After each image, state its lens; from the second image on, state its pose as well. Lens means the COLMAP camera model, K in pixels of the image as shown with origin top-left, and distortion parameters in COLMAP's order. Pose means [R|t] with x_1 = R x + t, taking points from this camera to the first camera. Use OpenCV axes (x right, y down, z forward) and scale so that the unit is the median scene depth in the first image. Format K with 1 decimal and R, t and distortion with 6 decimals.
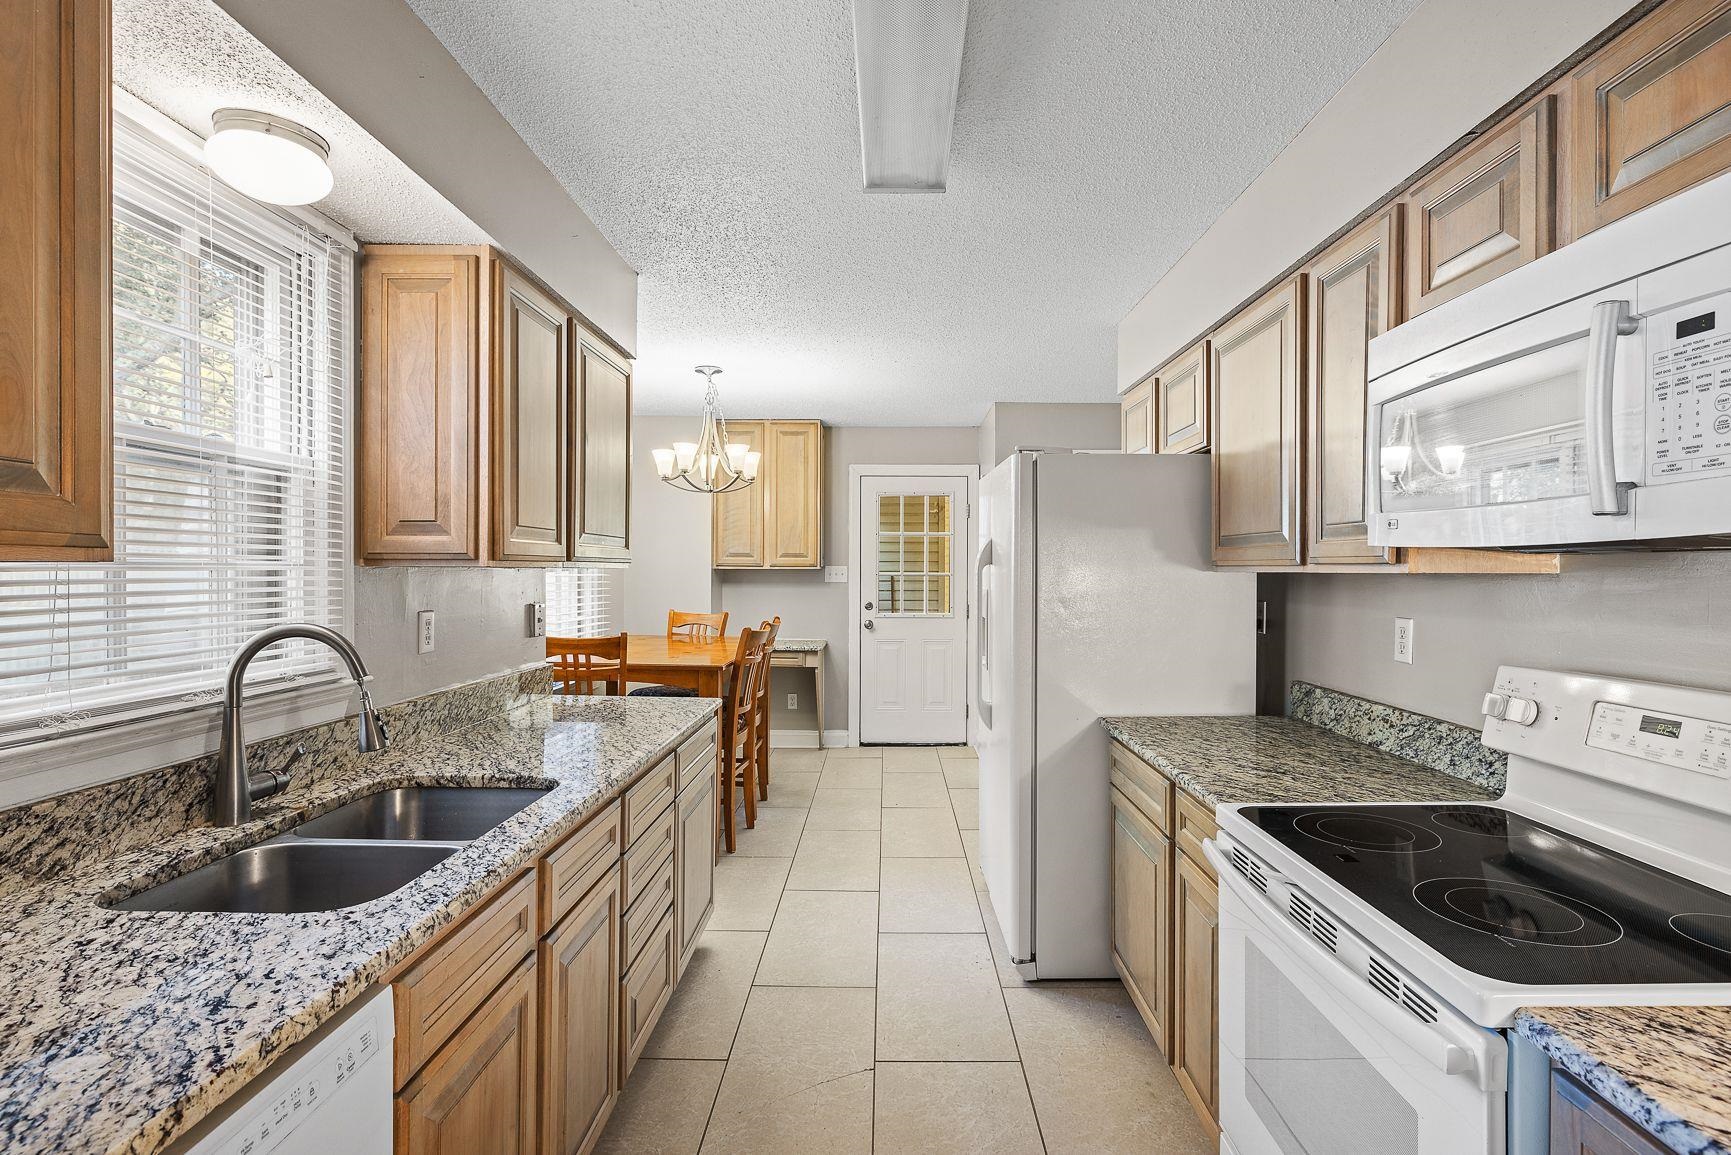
lens RADIAL K [[798.0, 0, 863.4], [0, 798.0, 575.3], [0, 0, 1]] dist [-0.005071, -0.000313]
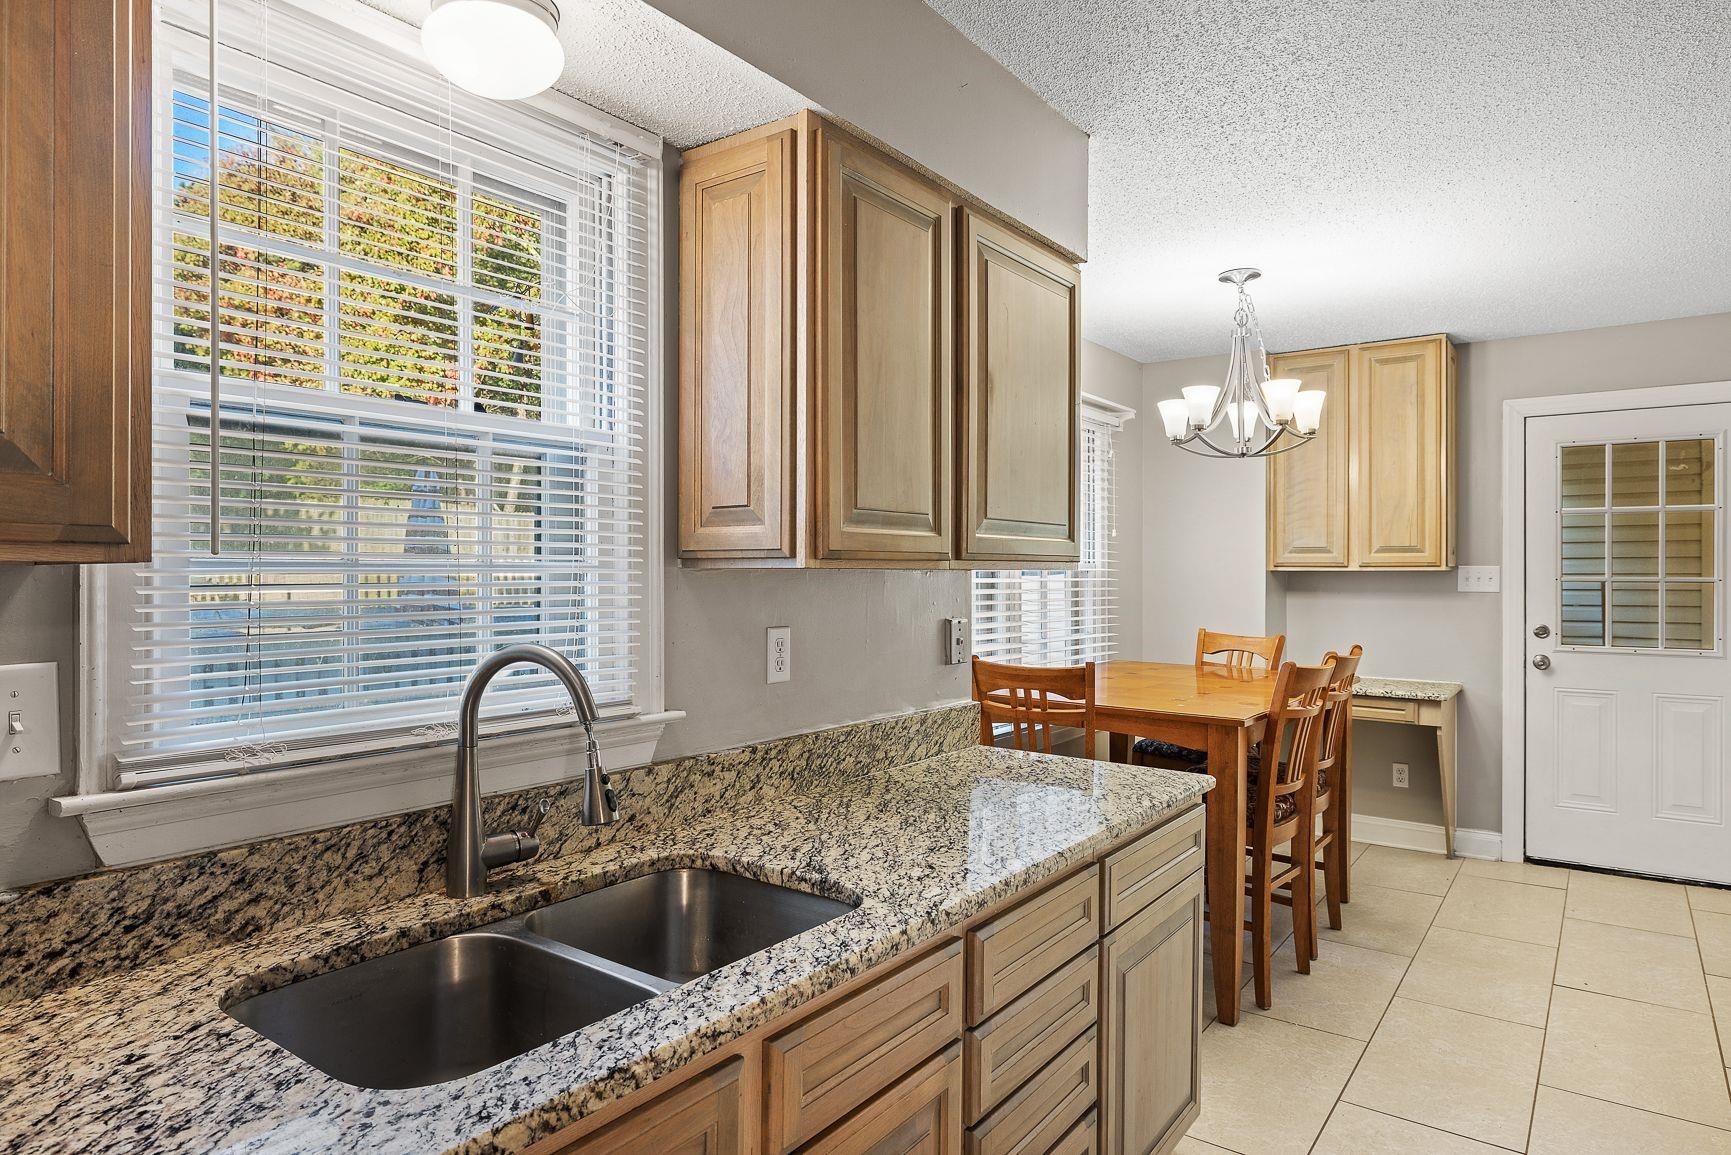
lens RADIAL K [[1000.3, 0, 875.9], [0, 1000.3, 573.4], [0, 0, 1]] dist [-0.002266, 0.000400]
pose [[0.821467, -0.002005, -0.570253, 0.083038], [-0.001603, 0.999982, -0.005824, -0.001191], [0.570254, 0.005698, 0.821449, 0.315720]]
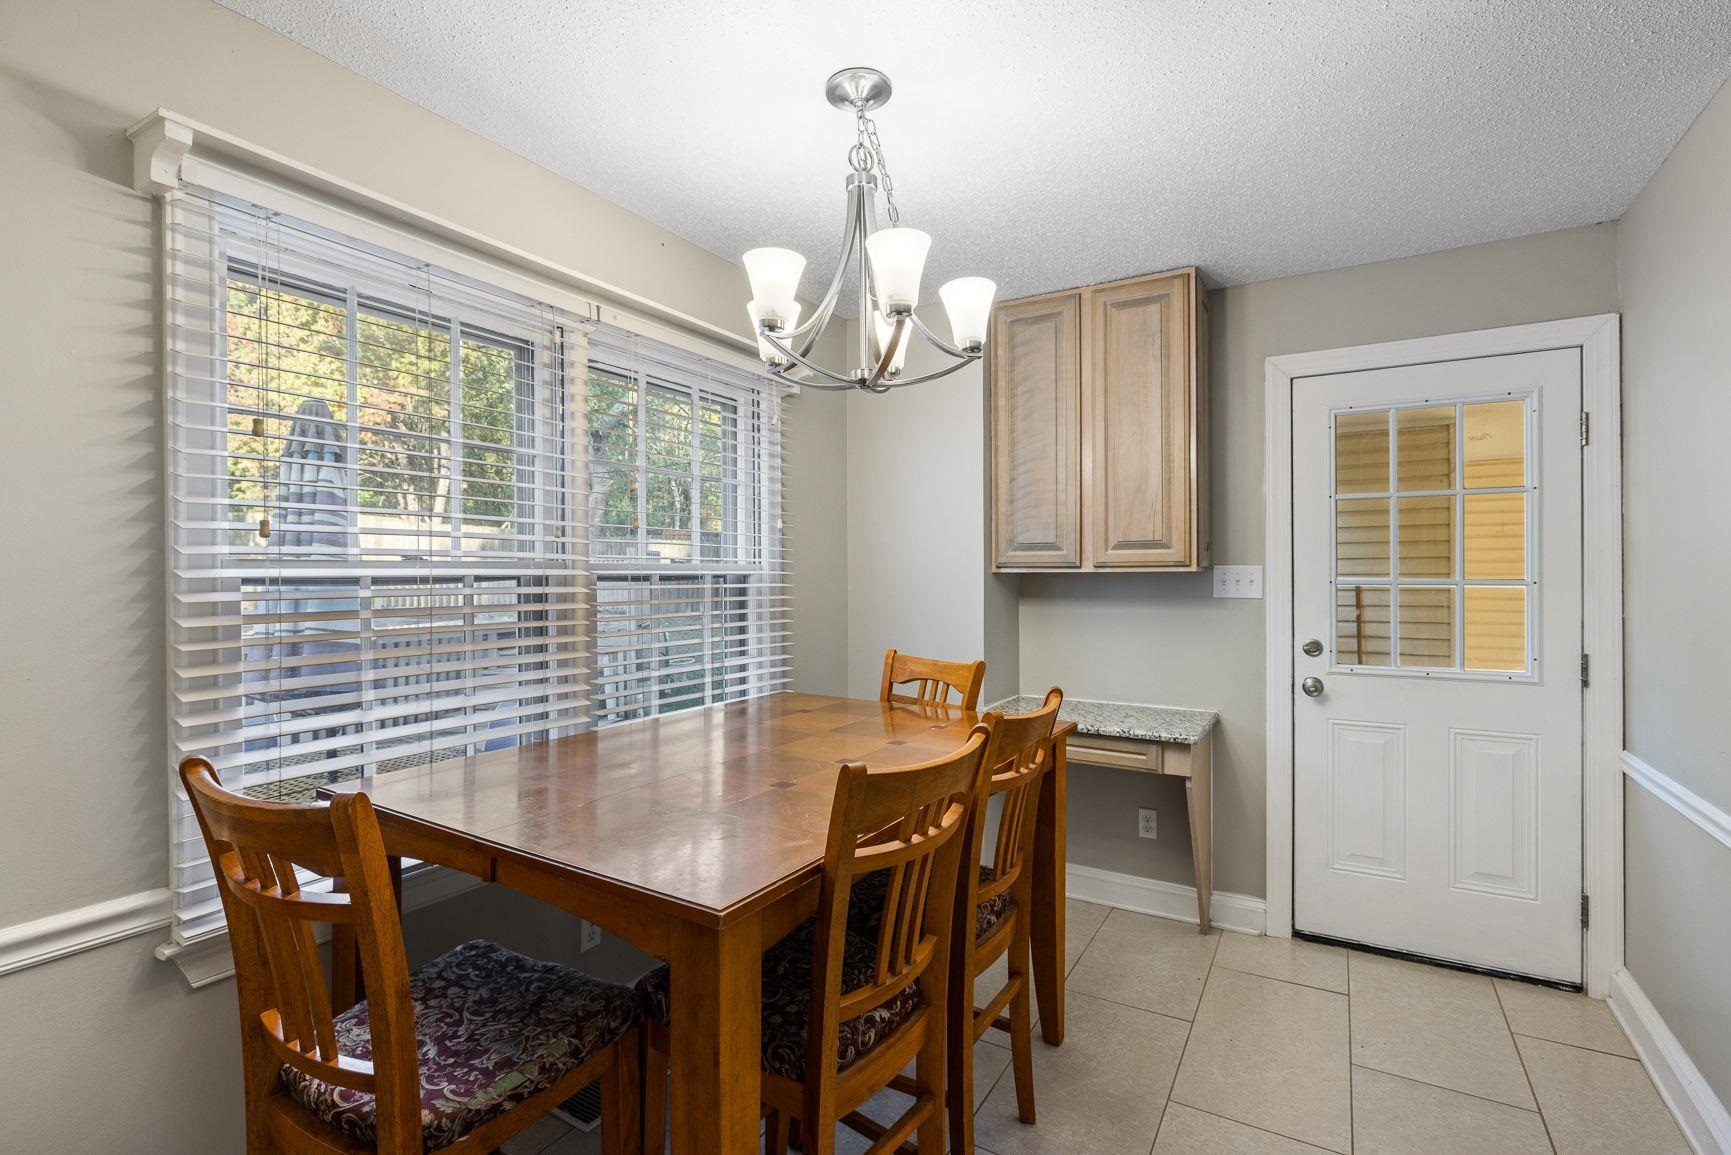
lens RADIAL K [[798.0, 0, 863.4], [0, 798.0, 575.3], [0, 0, 1]] dist [-0.005071, -0.000313]
pose [[0.873336, -0.005948, -0.487082, 0.014857], [0.003934, 0.999979, -0.005159, -0.012934], [0.487102, 0.002590, 0.873341, 1.545747]]
